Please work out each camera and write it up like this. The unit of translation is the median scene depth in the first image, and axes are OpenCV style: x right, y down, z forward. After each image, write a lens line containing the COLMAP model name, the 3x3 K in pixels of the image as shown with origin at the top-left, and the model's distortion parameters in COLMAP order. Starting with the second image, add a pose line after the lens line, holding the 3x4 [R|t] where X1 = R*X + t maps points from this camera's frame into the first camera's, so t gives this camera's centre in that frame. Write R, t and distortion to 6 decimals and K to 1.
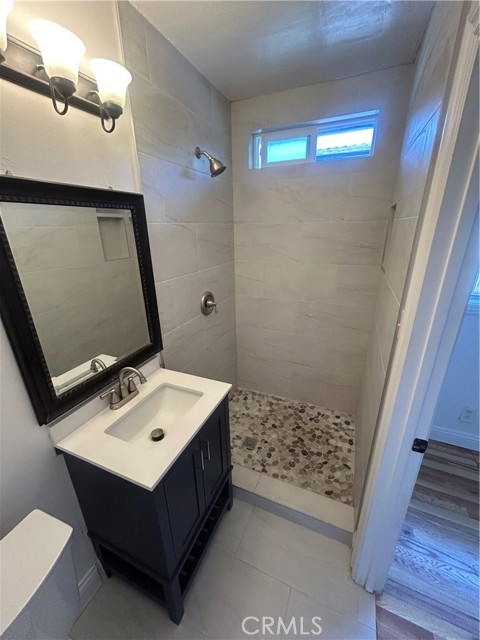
lens RADIAL K [[258.9, 0, 240.0], [0, 258.9, 320.0], [0, 0, 1]] dist [-0.001262, 0.000845]
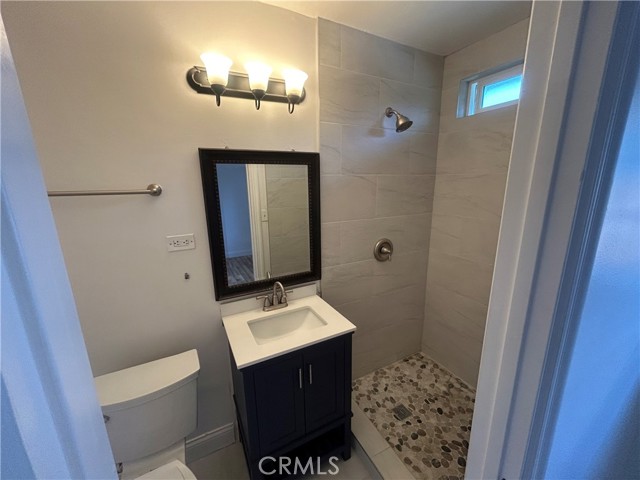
lens RADIAL K [[258.9, 0, 320.0], [0, 258.9, 240.0], [0, 0, 1]] dist [-0.001262, 0.000845]
pose [[0.777872, 0.144873, -0.611495, 0.315287], [-0.212826, 0.976294, -0.039432, -0.010413], [0.591287, 0.160815, 0.790265, 0.040082]]
